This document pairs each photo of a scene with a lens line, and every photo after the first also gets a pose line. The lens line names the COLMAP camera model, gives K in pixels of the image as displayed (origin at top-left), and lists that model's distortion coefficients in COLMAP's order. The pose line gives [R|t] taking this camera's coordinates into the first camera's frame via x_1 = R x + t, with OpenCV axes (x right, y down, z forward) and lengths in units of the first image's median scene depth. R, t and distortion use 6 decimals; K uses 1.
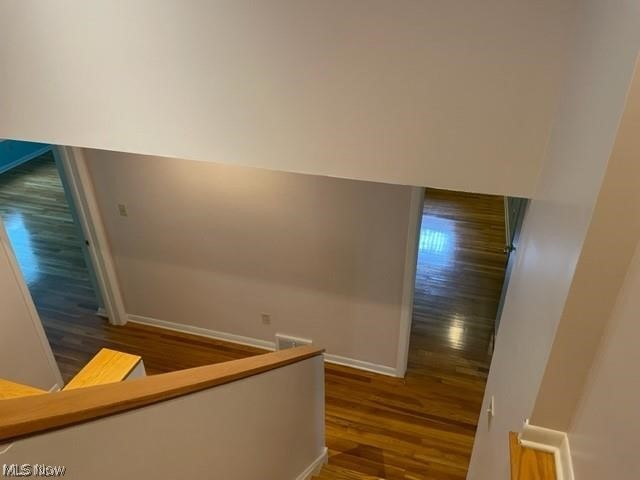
lens RADIAL K [[491.6, 0, 319.0], [0, 491.6, 241.3], [0, 0, 1]] dist [0.054589, -0.051497]
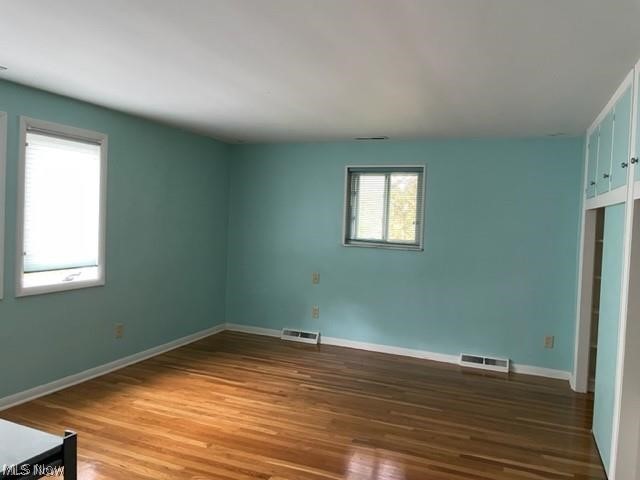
lens RADIAL K [[491.6, 0, 321.8], [0, 491.6, 236.1], [0, 0, 1]] dist [0.054589, -0.051497]
pose [[0.994964, 0.054179, -0.084332, -0.368743], [-0.087487, 0.880006, -0.466836, -0.046053], [0.048920, 0.471863, 0.880314, 0.487010]]
